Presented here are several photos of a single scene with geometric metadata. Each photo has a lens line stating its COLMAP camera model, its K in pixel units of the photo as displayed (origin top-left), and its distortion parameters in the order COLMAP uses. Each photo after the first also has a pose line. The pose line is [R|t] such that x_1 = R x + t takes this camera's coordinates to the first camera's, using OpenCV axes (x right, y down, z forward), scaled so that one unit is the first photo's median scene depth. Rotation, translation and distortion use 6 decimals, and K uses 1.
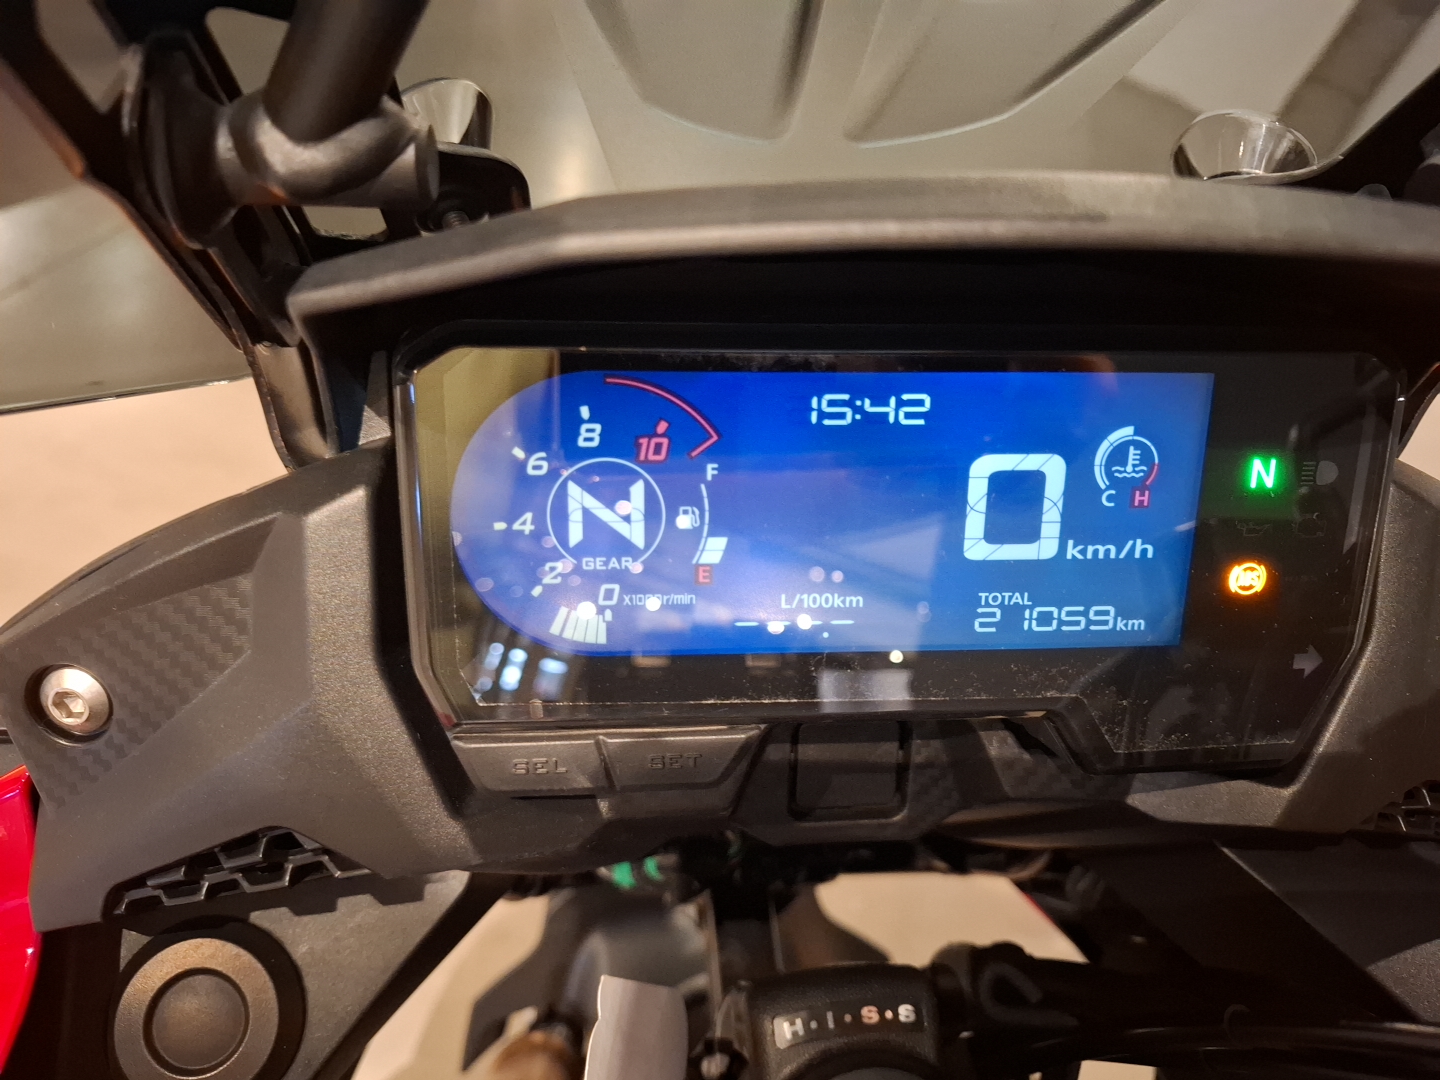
lens RADIAL K [[1002.3, 0, 720.0], [0, 1002.3, 540.0], [0, 0, 1]] dist [-0.003707, -0.000292]
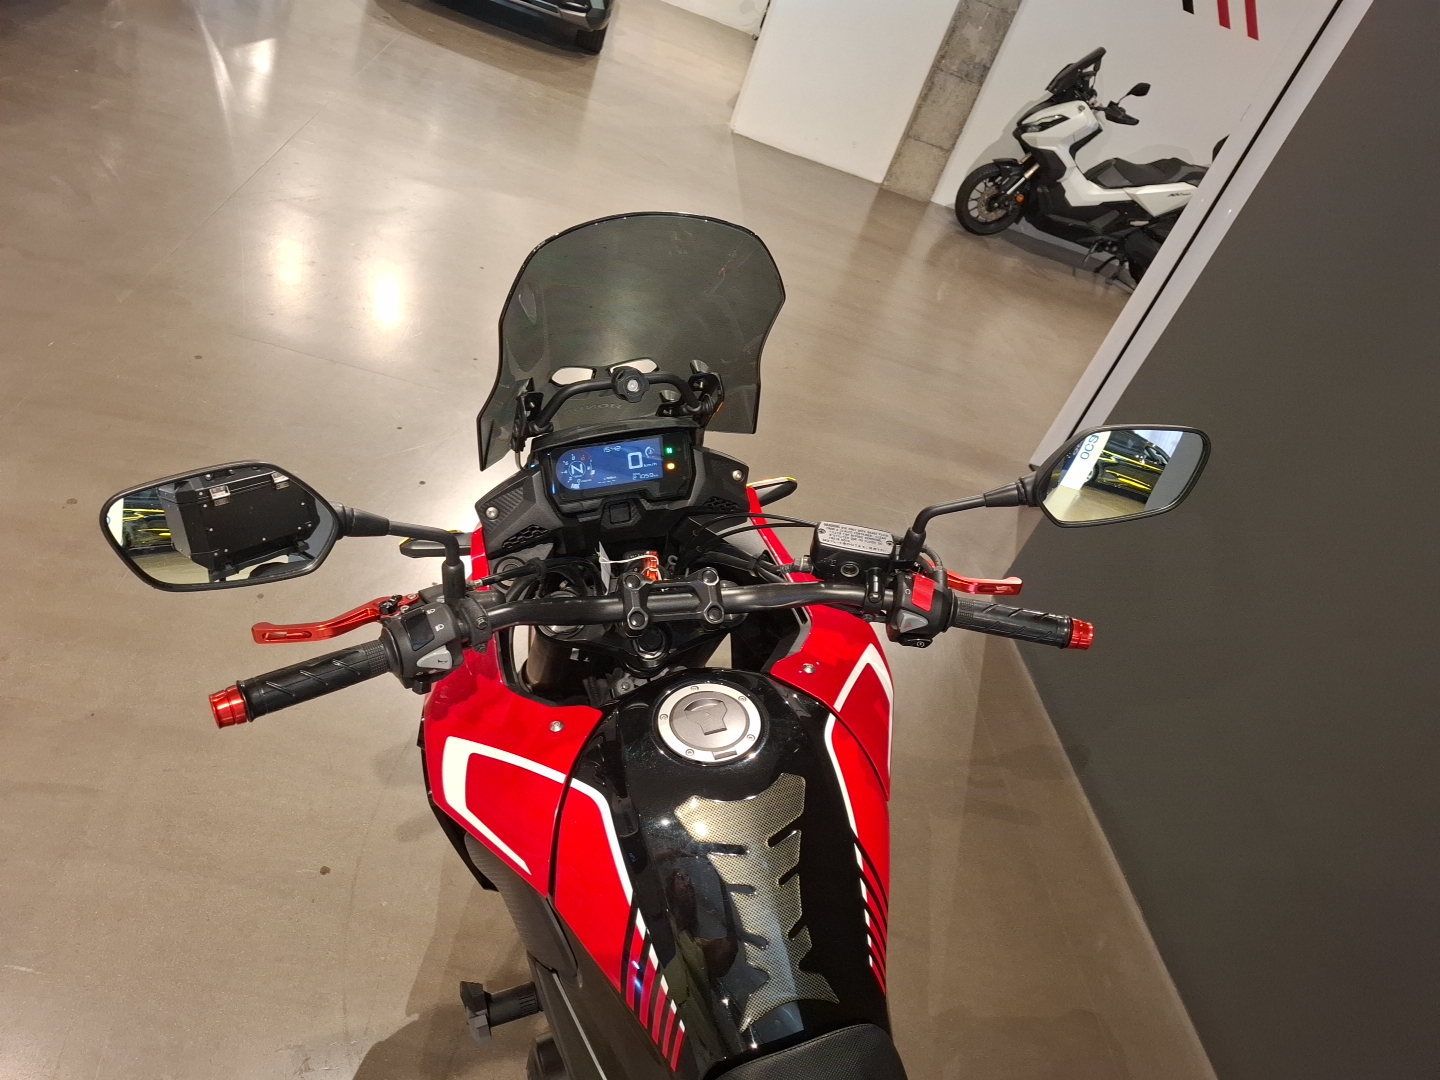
lens RADIAL K [[1002.3, 0, 720.0], [0, 1002.3, 540.0], [0, 0, 1]] dist [-0.003707, -0.000292]
pose [[0.958125, -0.157016, 0.239461, -0.872053], [0.167153, 0.985674, -0.022497, 0.752749], [-0.232499, 0.061581, 0.970645, -5.729417]]
